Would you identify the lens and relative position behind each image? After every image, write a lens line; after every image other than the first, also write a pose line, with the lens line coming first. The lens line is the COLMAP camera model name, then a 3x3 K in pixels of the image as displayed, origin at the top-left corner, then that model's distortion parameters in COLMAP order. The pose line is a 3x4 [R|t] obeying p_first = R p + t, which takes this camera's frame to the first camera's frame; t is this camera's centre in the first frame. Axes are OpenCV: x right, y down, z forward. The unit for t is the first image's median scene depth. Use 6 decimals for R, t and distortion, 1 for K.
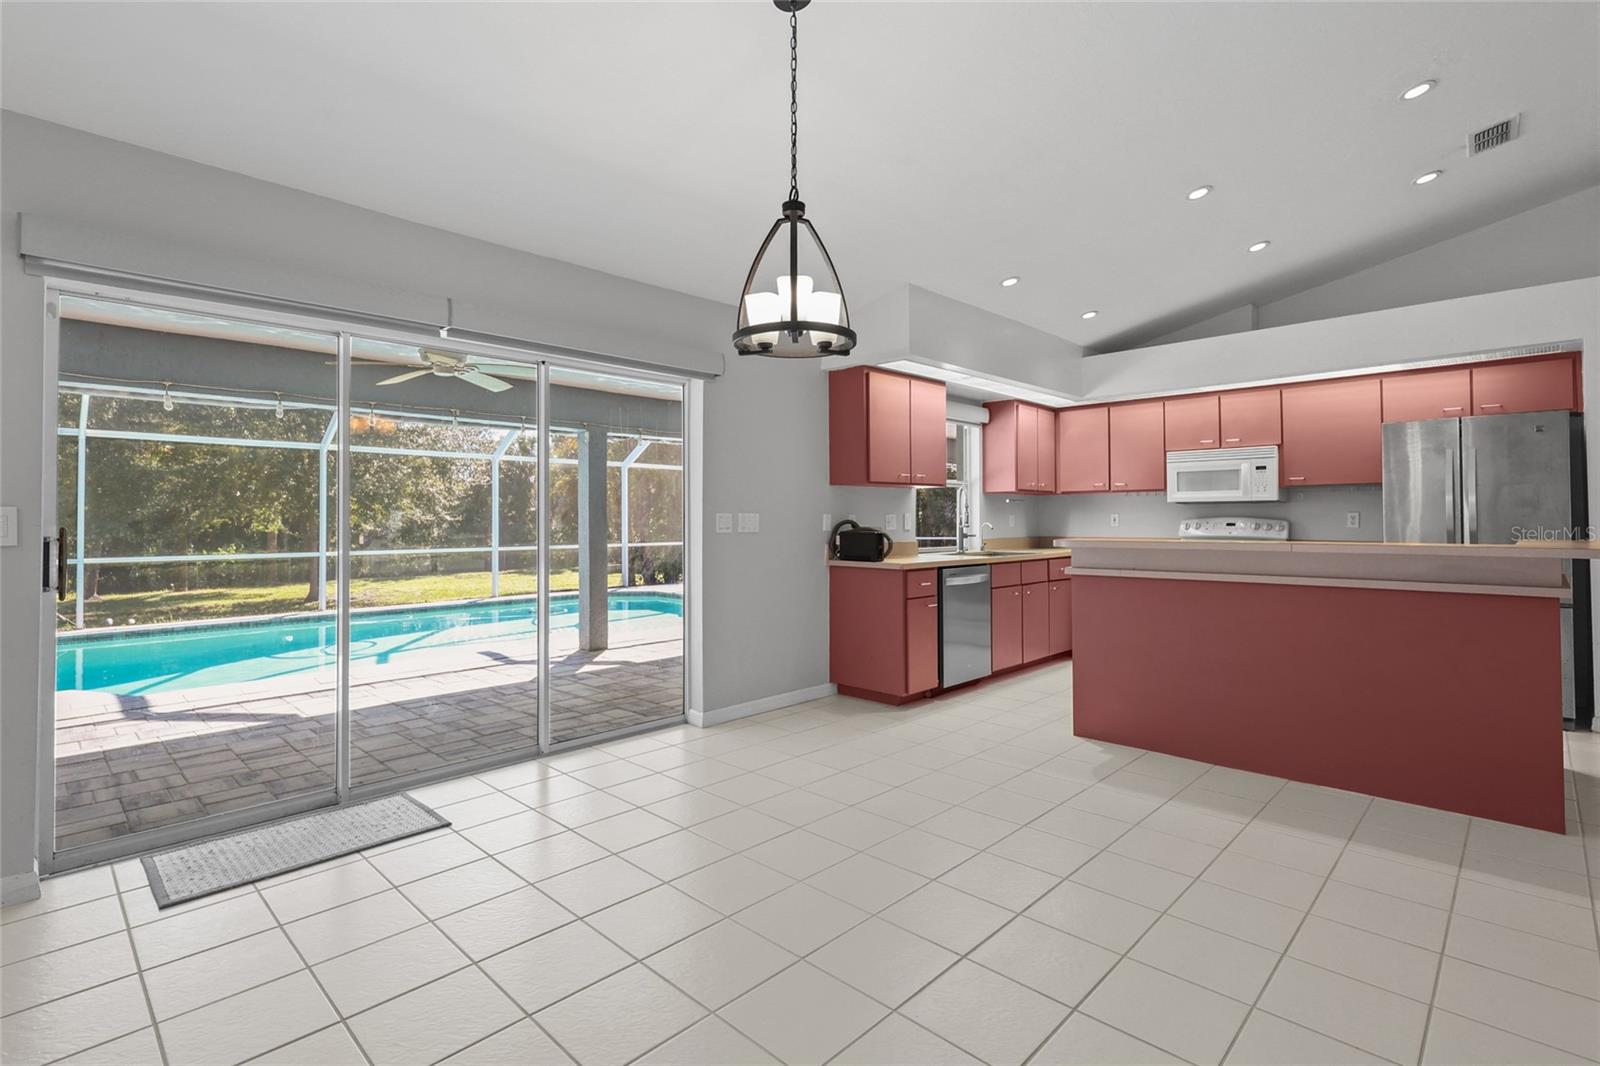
lens RADIAL K [[756.1, 0, 810.4], [0, 756.1, 507.8], [0, 0, 1]] dist [0.003680, -0.002571]
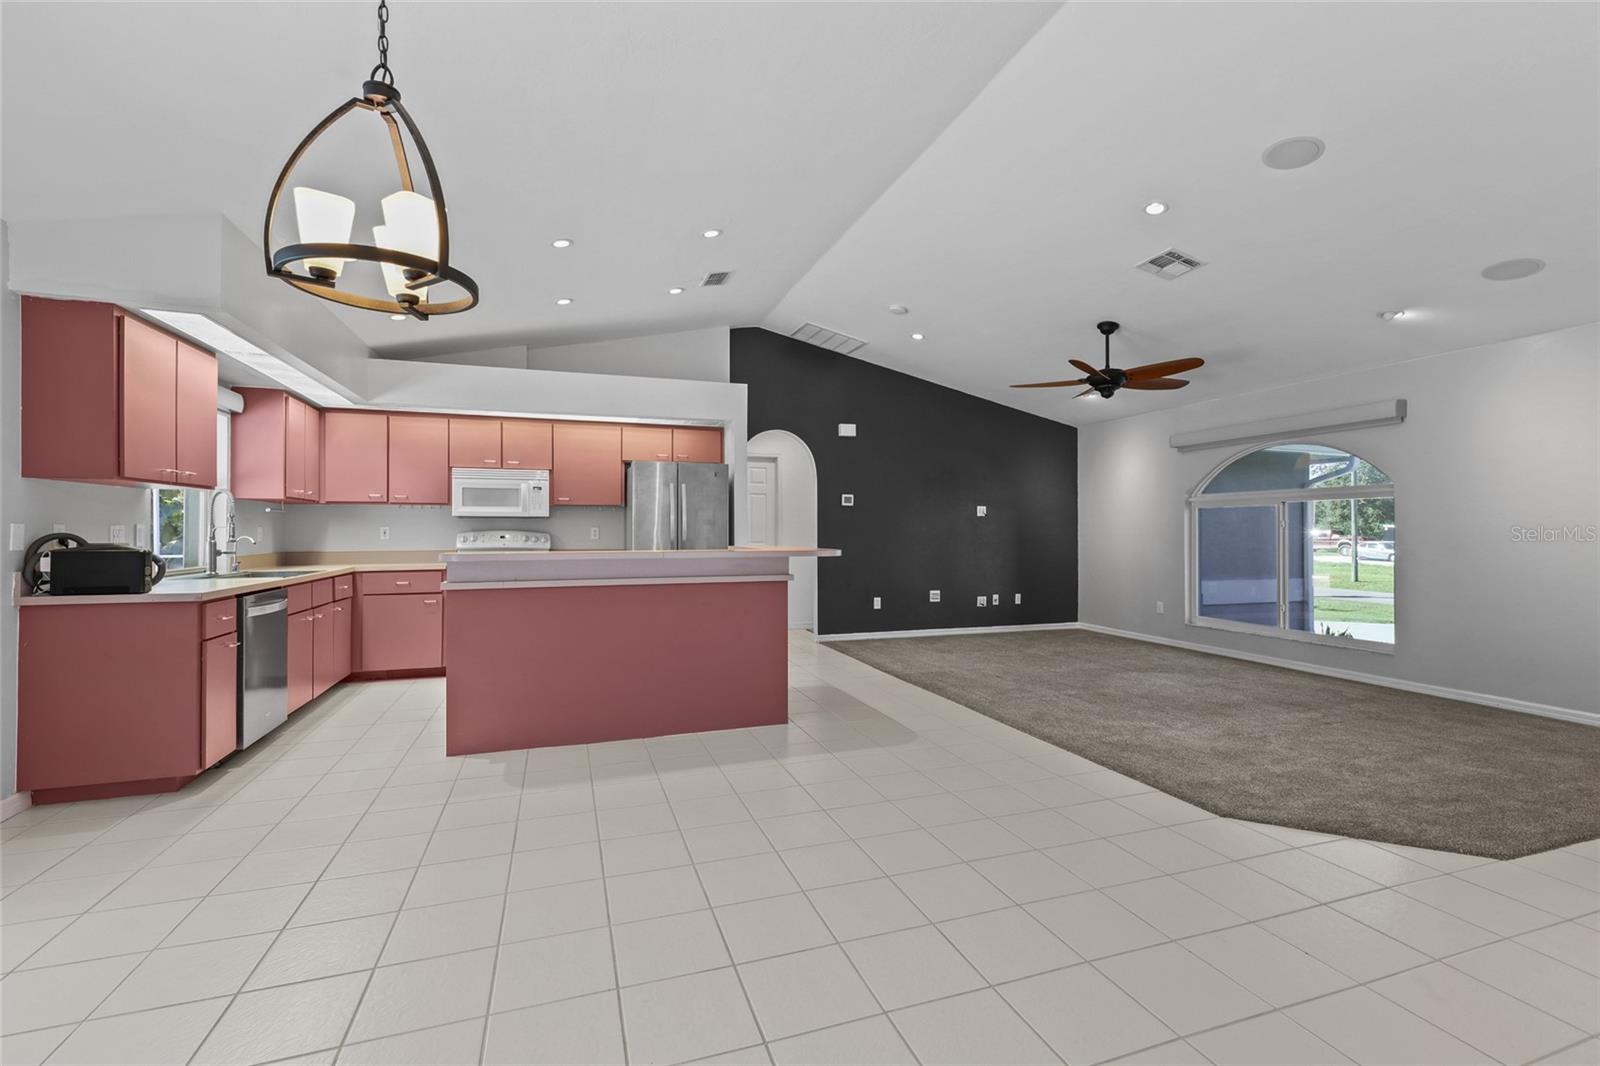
lens RADIAL K [[693.5, 0, 801.1], [0, 693.5, 528.6], [0, 0, 1]] dist [0.000691, 0.000180]
pose [[0.457469, 0.005820, 0.889207, -0.174208], [-0.016819, 0.999856, 0.002109, 0.000257], [-0.889067, -0.015920, 0.457501, 0.146666]]
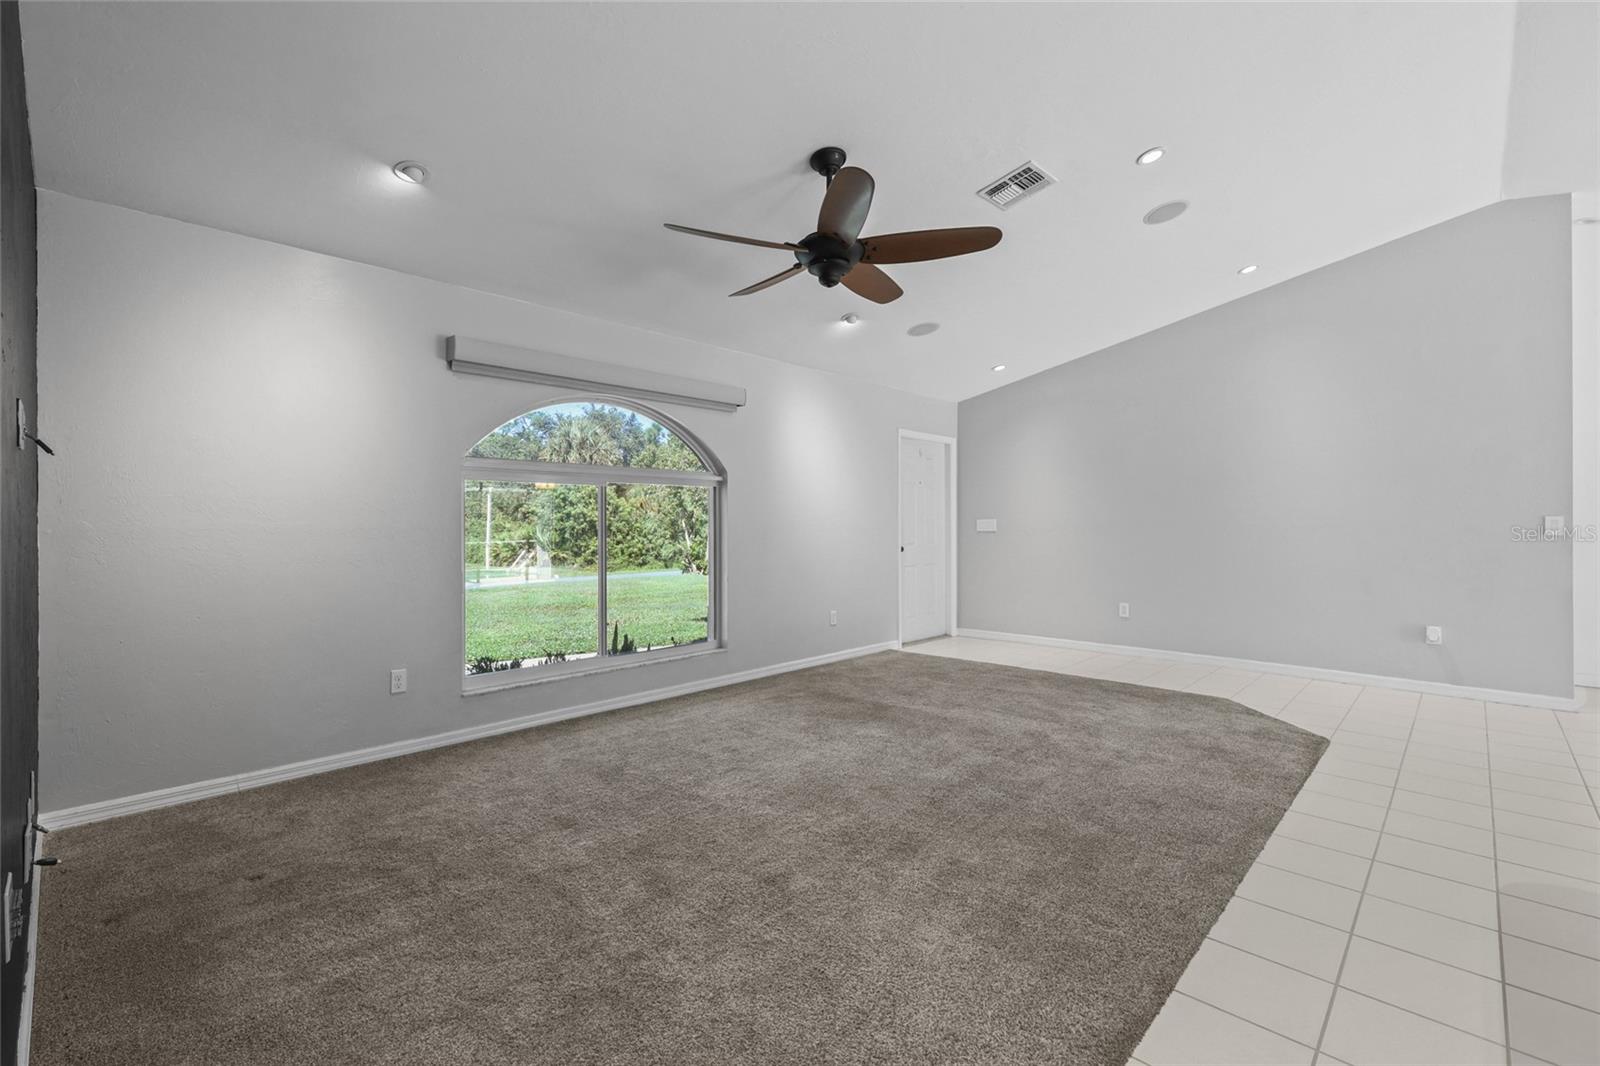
lens RADIAL K [[693.5, 0, 803.0], [0, 693.5, 526.6], [0, 0, 1]] dist [0.000691, 0.000180]
pose [[-0.999994, 0.003158, -0.001144, 0.931659], [0.003175, 0.999890, -0.014466, 0.011342], [0.001099, -0.014470, -0.999895, 0.771118]]
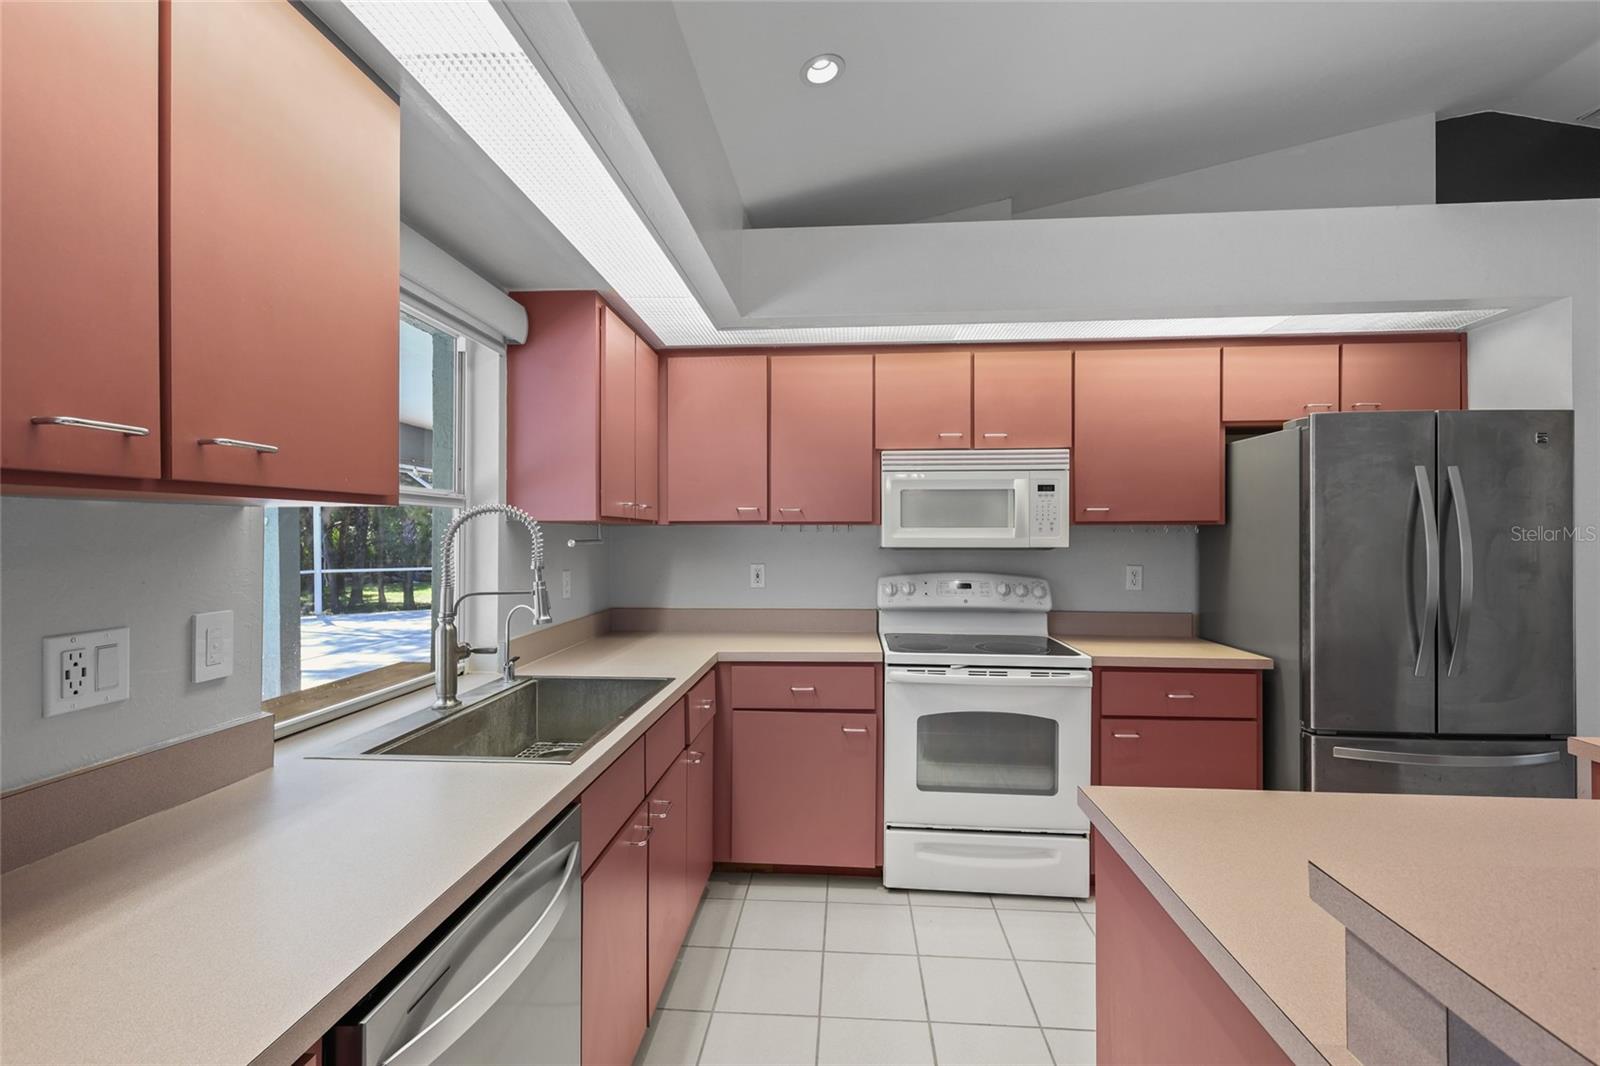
lens RADIAL K [[693.5, 0, 797.7], [0, 693.5, 529.6], [0, 0, 1]] dist [0.000691, 0.000180]
pose [[0.771824, 0.007540, 0.635791, 0.135279], [-0.011963, 0.999925, 0.002665, -0.021840], [-0.635723, -0.009662, 0.771857, 0.732919]]
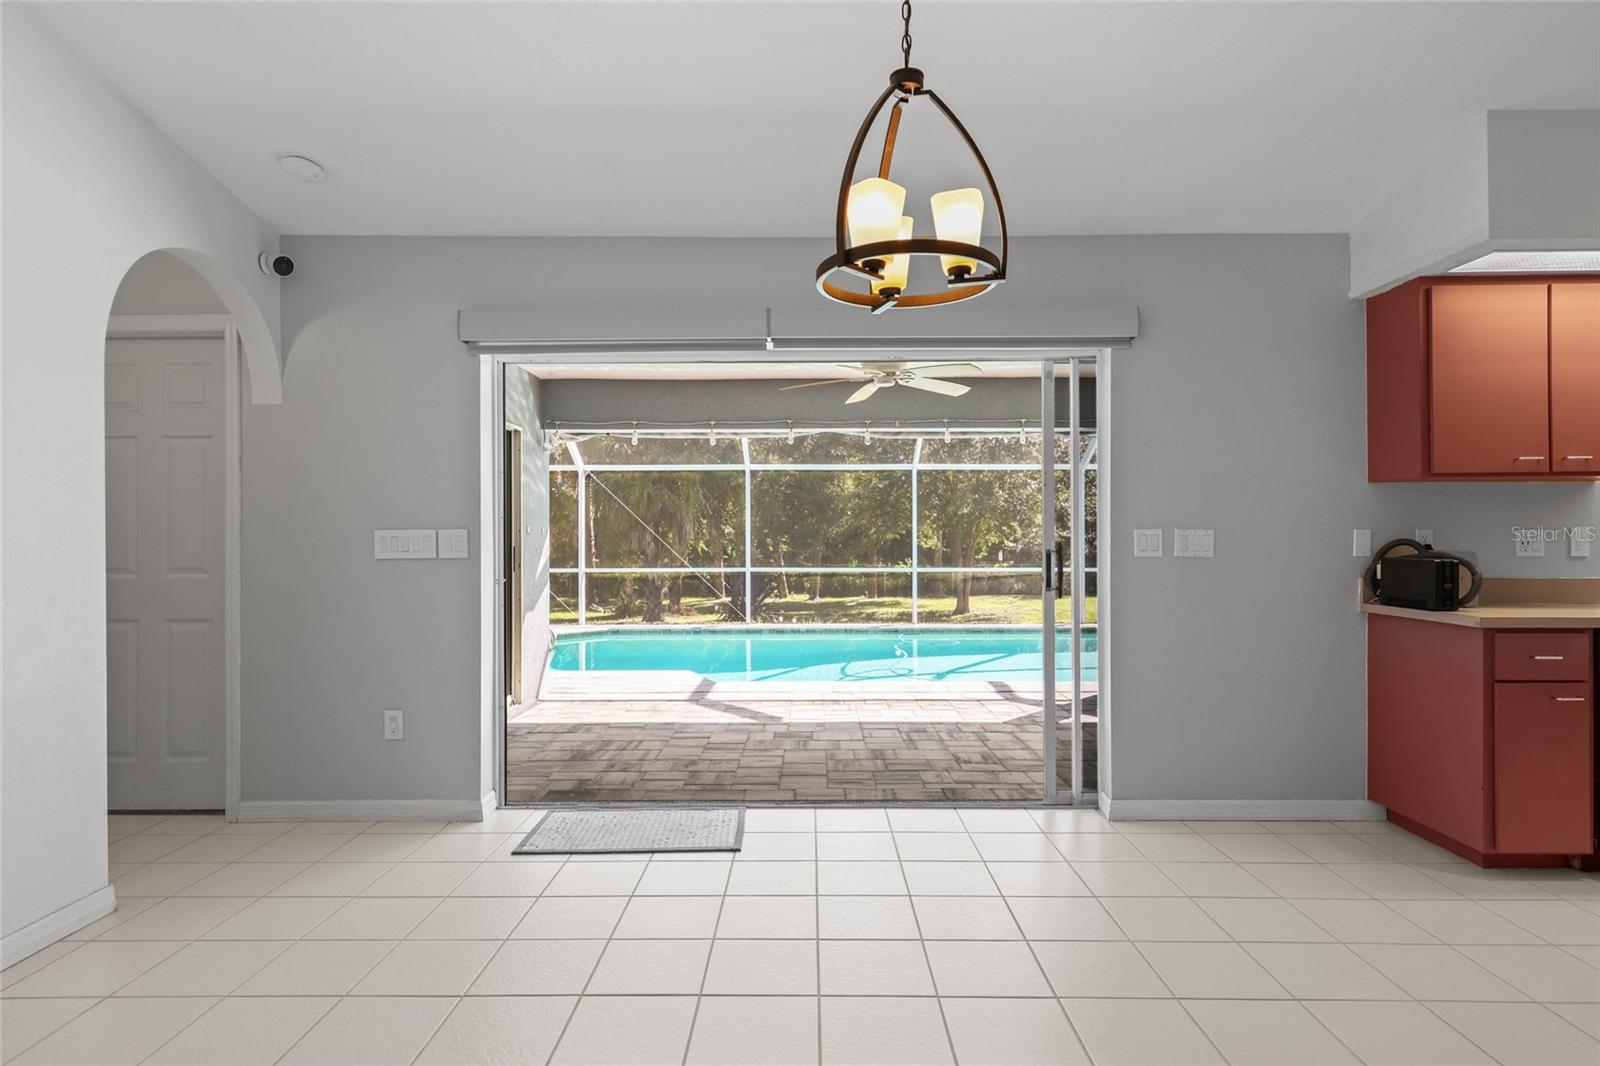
lens RADIAL K [[846.3, 0, 802.0], [0, 846.3, 536.7], [0, 0, 1]] dist [0.007180, -0.002235]
pose [[0.686981, 0.000177, -0.726675, 0.194906], [0.011391, 0.999874, 0.011012, 0.001244], [0.726586, -0.015843, 0.686893, 0.166805]]
